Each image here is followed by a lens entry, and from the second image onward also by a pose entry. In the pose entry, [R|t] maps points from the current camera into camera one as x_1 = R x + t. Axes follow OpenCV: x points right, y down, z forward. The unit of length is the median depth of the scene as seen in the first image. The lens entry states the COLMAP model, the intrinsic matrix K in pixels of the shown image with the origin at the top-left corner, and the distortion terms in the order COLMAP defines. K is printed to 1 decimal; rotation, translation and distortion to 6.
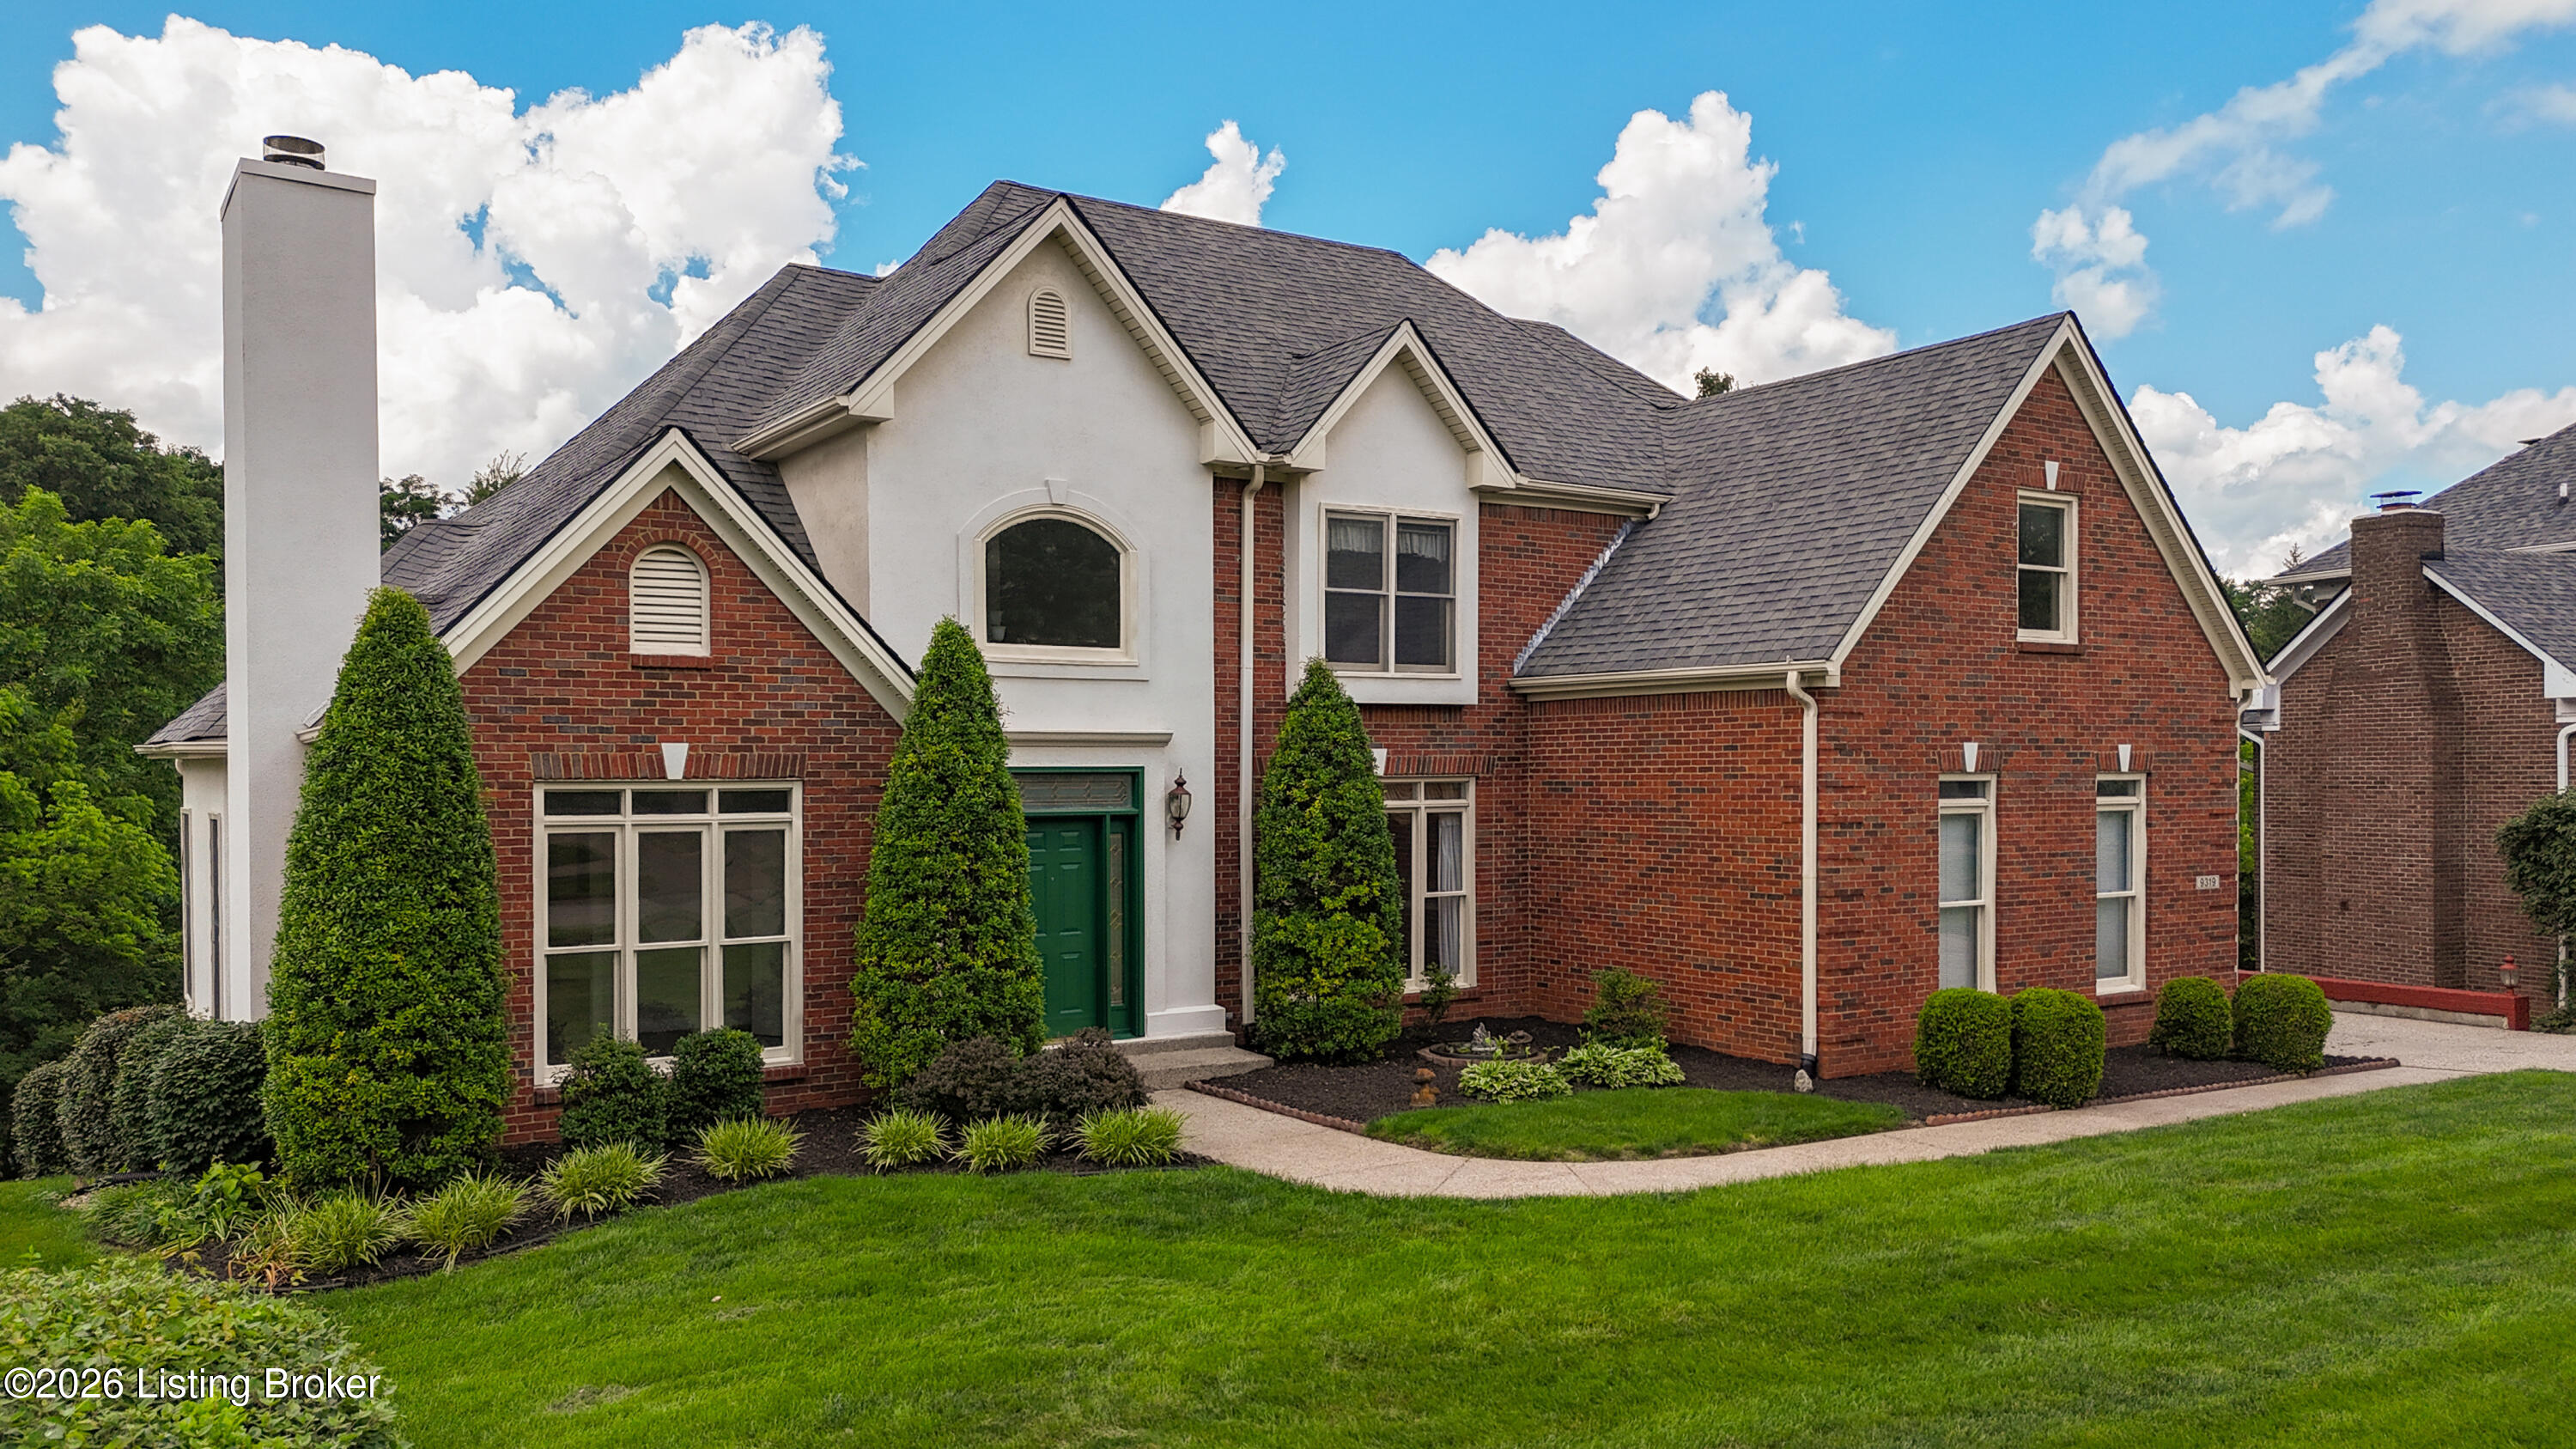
lens RADIAL K [[1815.6, 0, 1172.0], [0, 1815.6, 764.4], [0, 0, 1]] dist [0.088734, -0.185209]
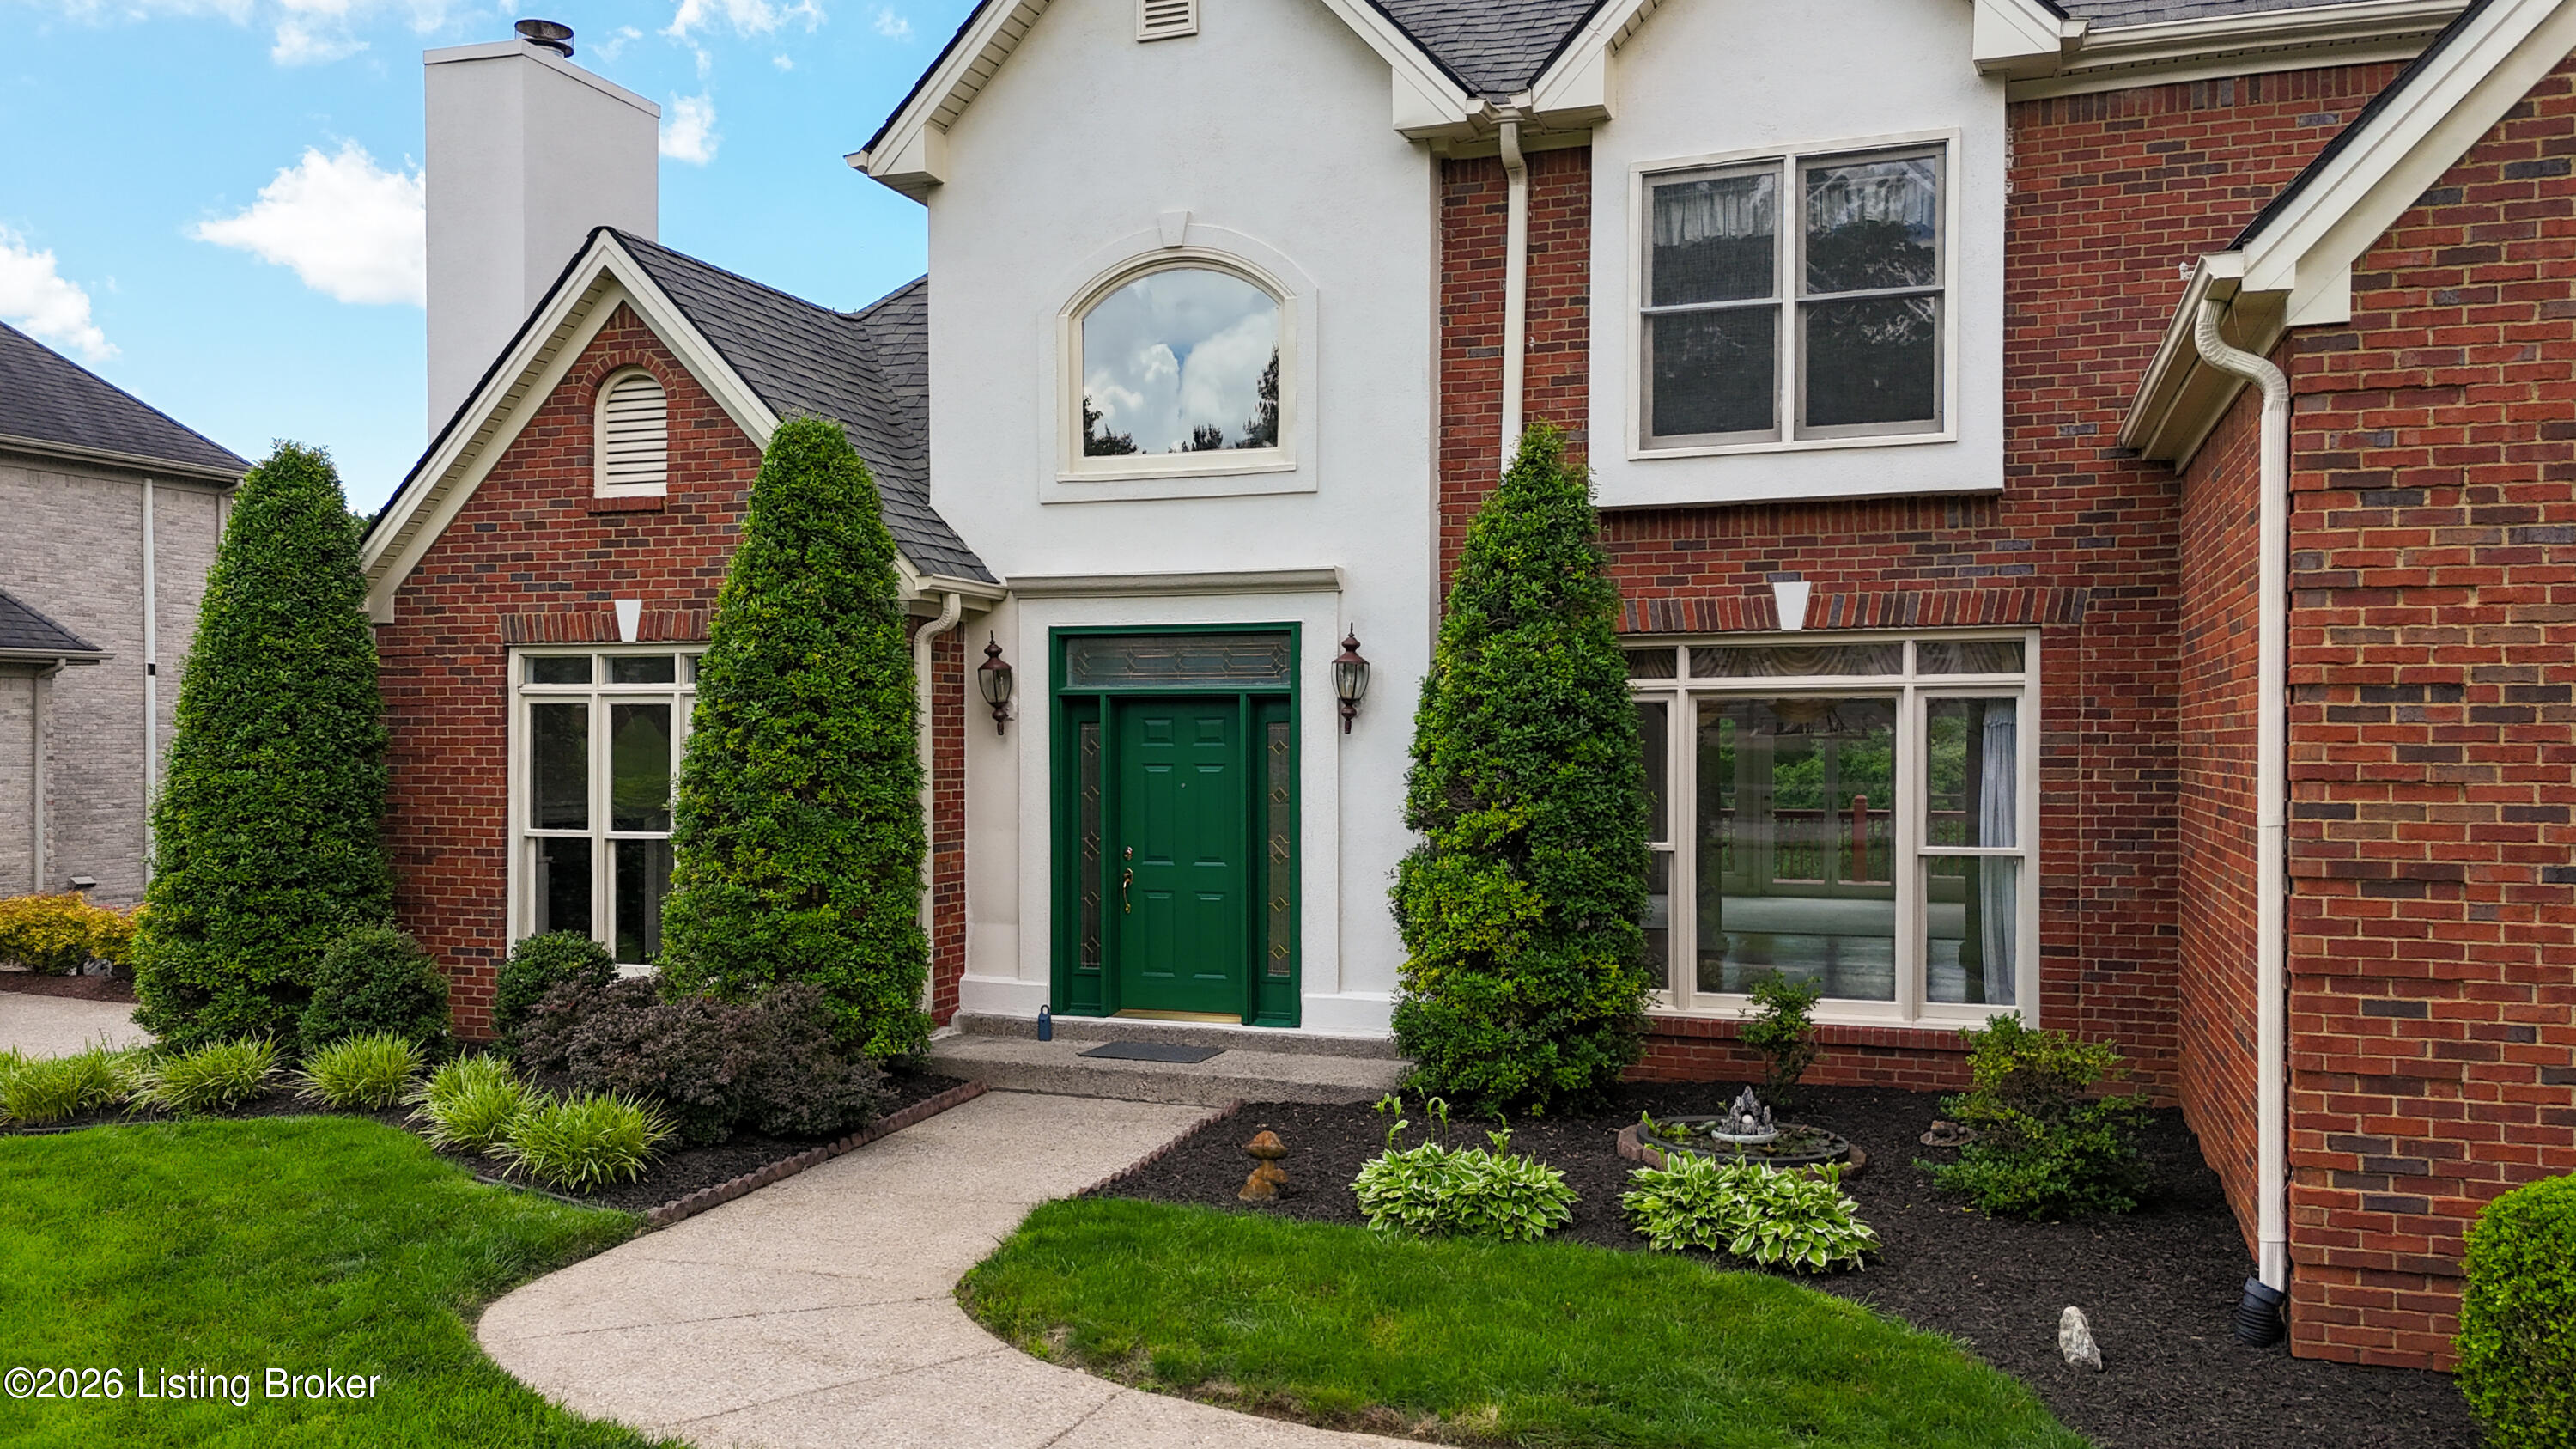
lens RADIAL K [[1838.7, 0, 1288.0], [0, 1838.7, 724.5], [0, 0, 1]] dist [0.082500, -0.102469]
pose [[0.645282, 0.001189, -0.763943, 0.493138], [-0.000468, 0.999999, 0.001161, 0.038082], [0.763944, -0.000391, 0.645282, 0.561311]]
